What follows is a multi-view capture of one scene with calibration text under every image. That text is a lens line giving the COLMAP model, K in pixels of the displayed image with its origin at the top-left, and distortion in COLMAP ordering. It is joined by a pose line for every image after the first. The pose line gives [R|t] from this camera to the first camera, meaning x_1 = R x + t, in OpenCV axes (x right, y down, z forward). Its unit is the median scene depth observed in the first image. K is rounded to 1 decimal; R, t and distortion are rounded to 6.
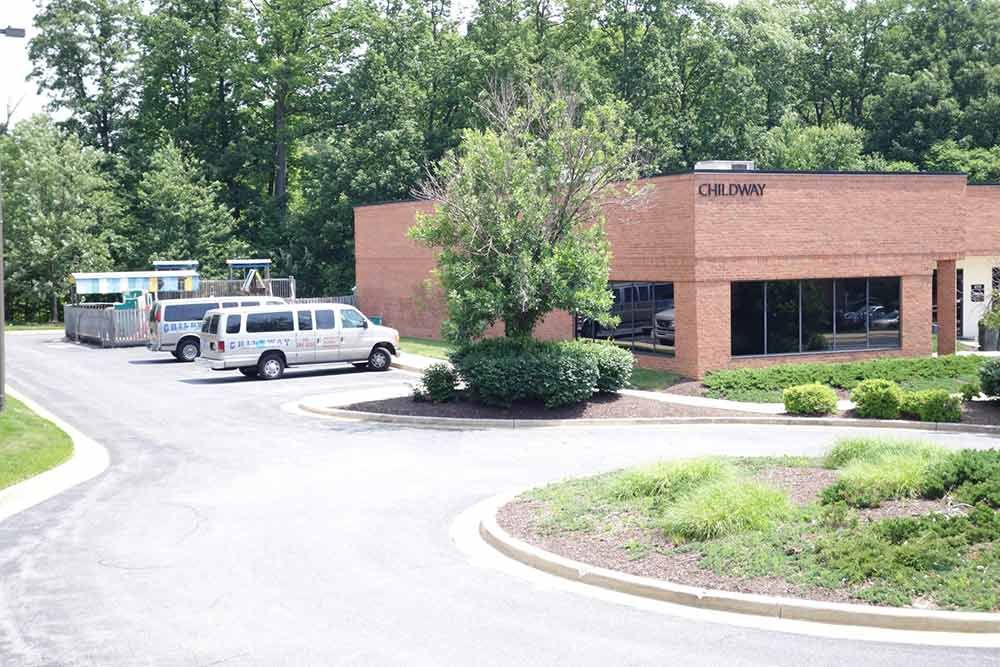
lens RADIAL K [[1415.1, 0, 499.9], [0, 1415.1, 335.4], [0, 0, 1]] dist [0.059042, 0.000000]
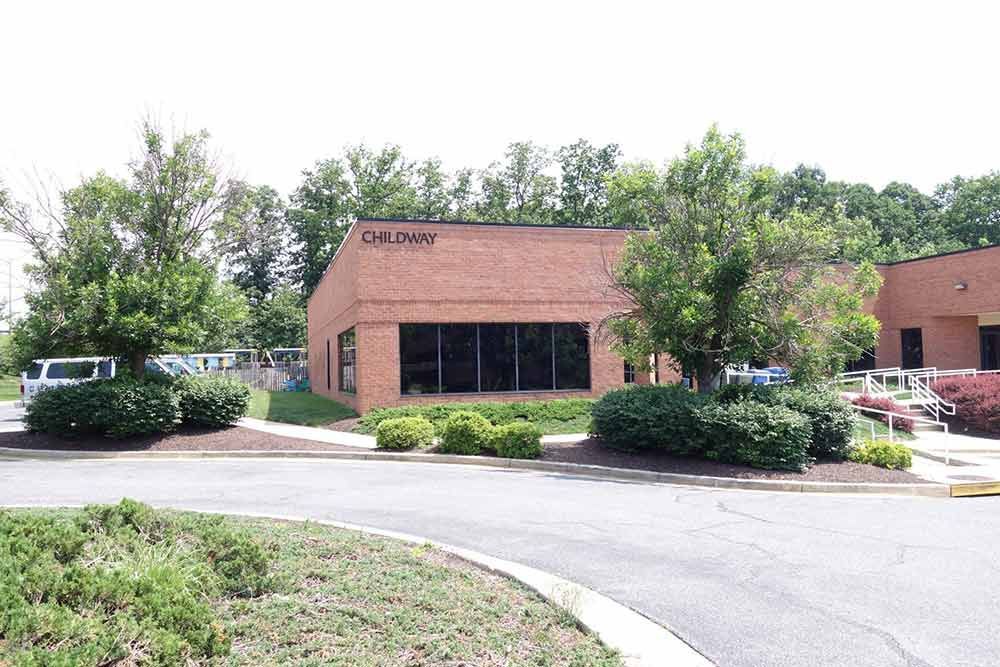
lens RADIAL K [[769.6, 0, 499.8], [0, 769.6, 331.9], [0, 0, 1]] dist [0.002947, 0.000181]
pose [[0.987392, -0.013416, -0.157724, 0.325378], [-0.003527, 0.994290, -0.106657, 0.029034], [0.158255, 0.105868, 0.981706, 0.446606]]
